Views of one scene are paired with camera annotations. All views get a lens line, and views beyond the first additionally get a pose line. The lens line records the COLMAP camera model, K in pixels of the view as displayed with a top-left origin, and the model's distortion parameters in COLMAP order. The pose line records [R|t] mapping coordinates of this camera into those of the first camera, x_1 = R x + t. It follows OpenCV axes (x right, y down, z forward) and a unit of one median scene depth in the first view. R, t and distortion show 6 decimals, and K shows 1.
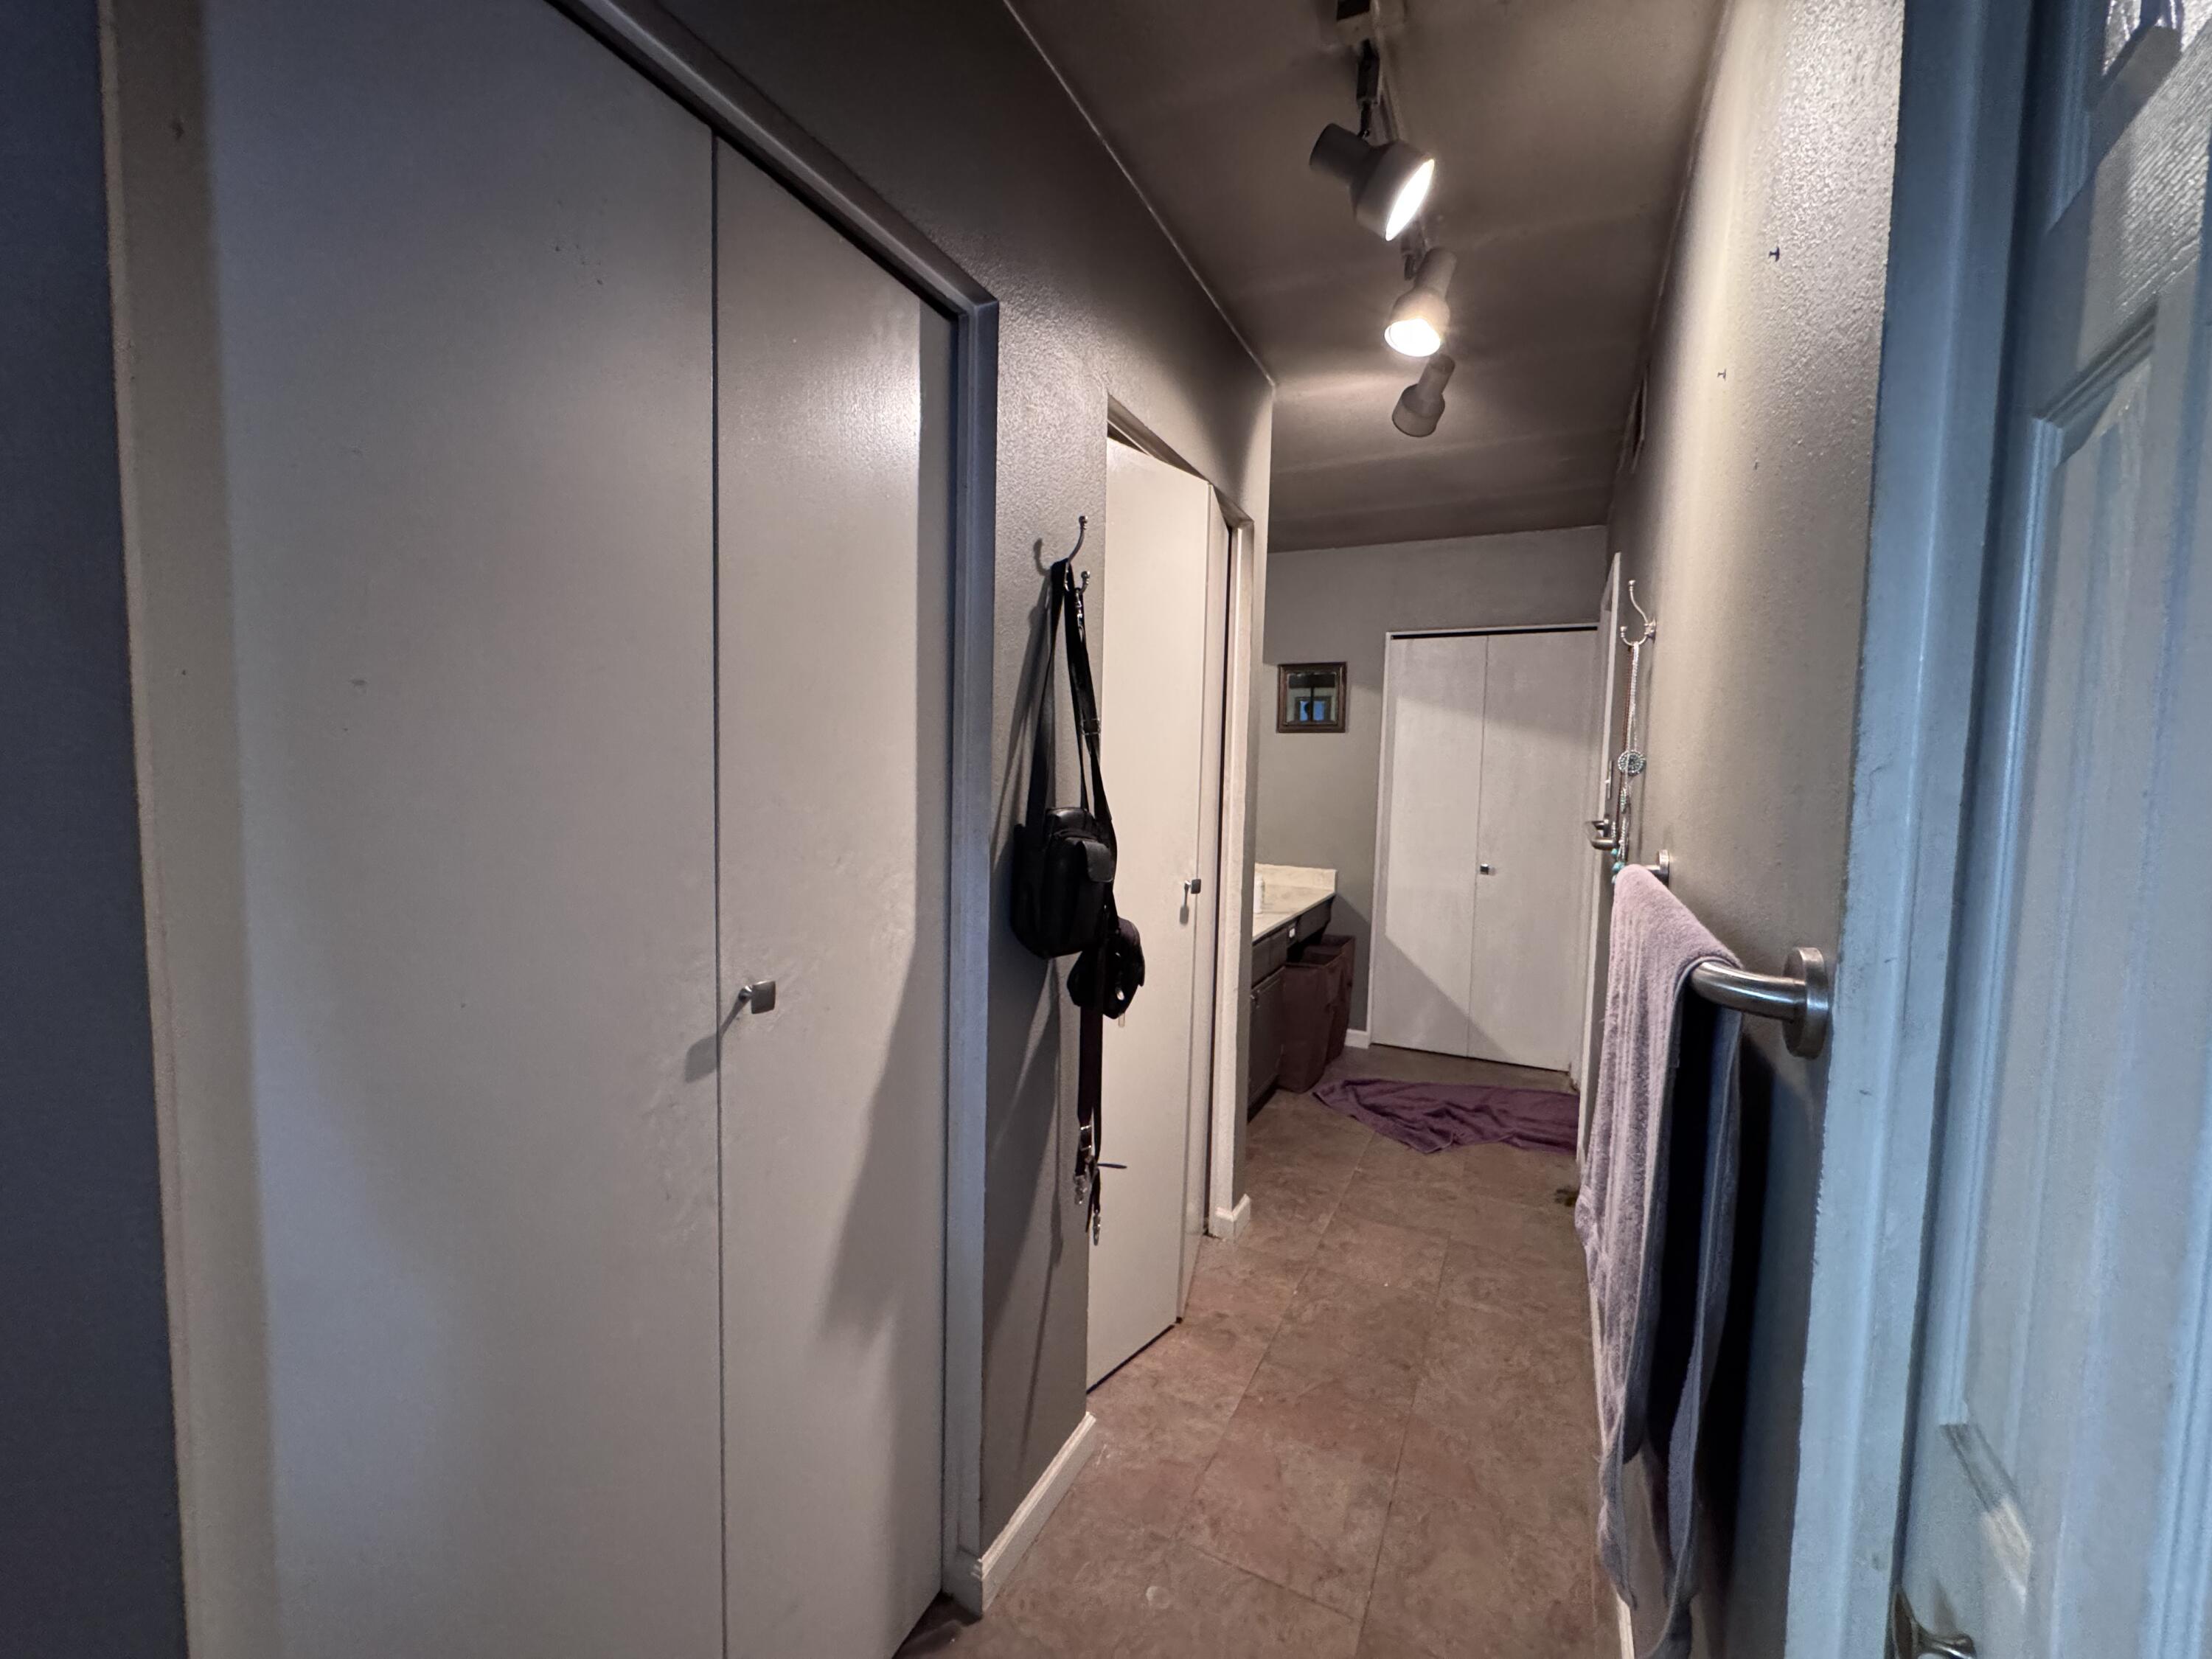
lens RADIAL K [[881.1, 0, 1106.0], [0, 881.1, 829.5], [0, 0, 1]] dist [-0.004417, 0.000297]
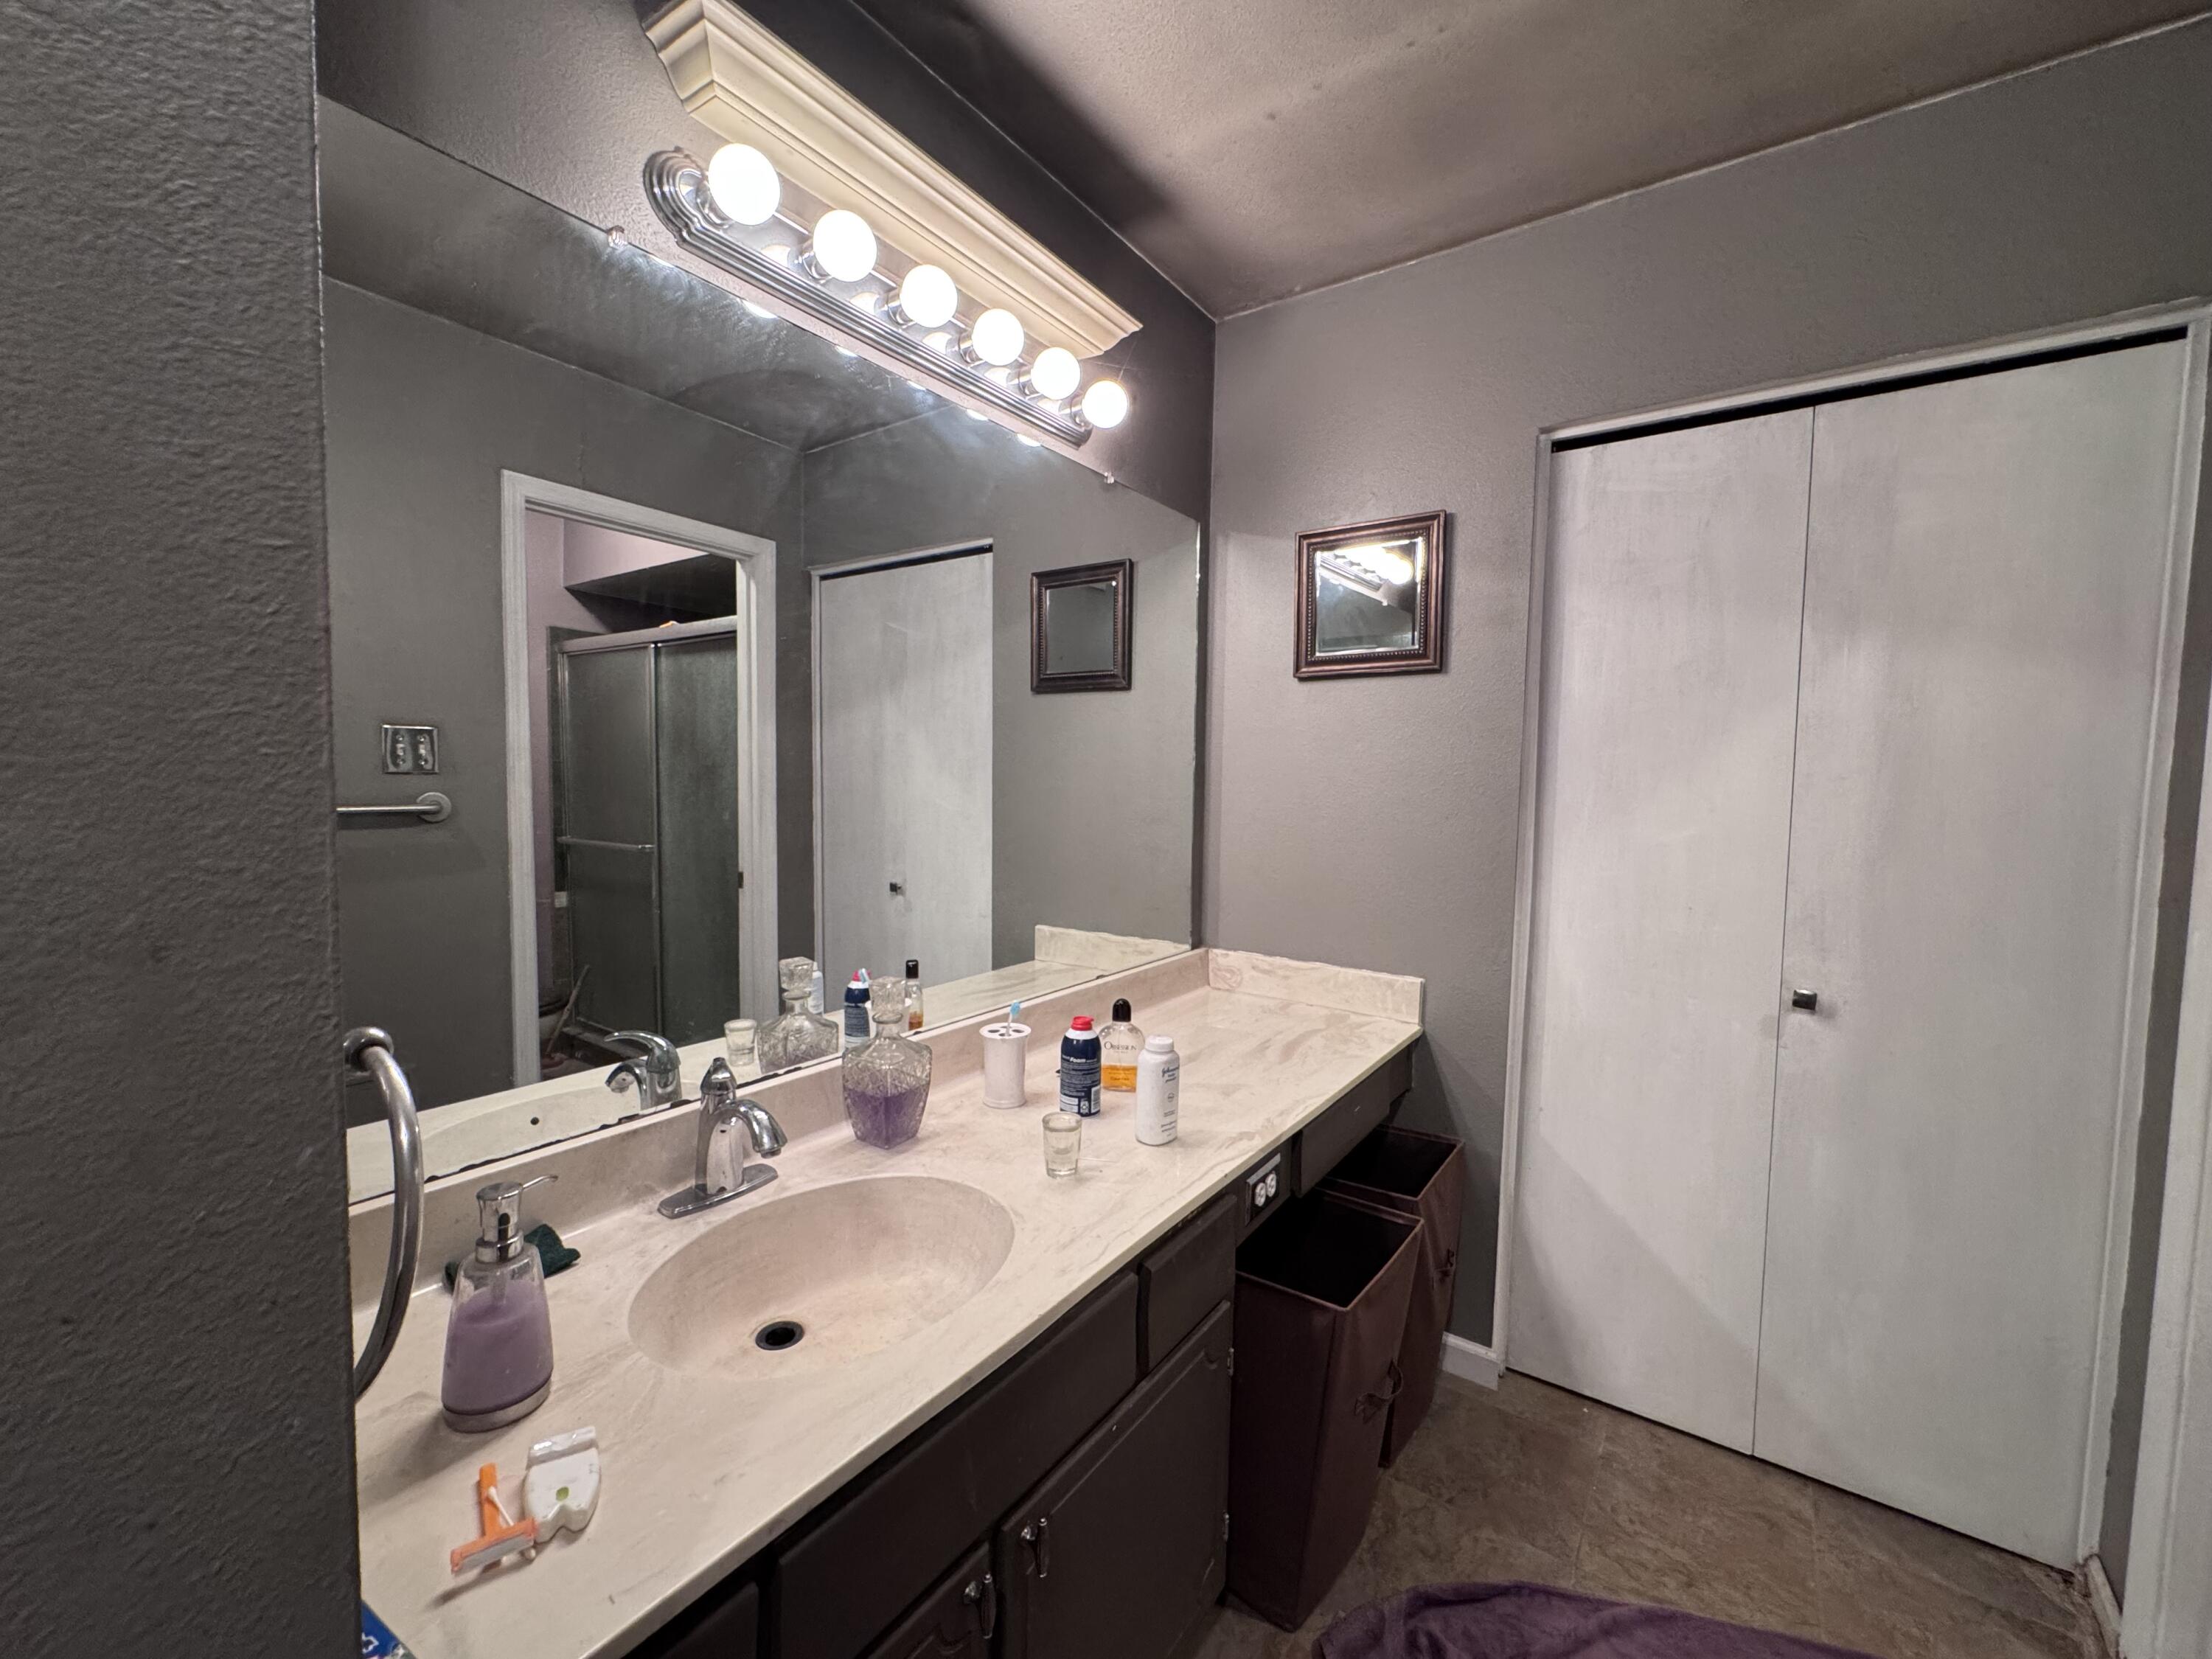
lens RADIAL K [[881.1, 0, 1106.0], [0, 881.1, 829.5], [0, 0, 1]] dist [-0.004417, 0.000297]
pose [[0.988378, 0.001583, -0.152011, 0.175874], [-0.002835, 0.999964, -0.008022, -0.026897], [0.151993, 0.008360, 0.988346, 0.549064]]
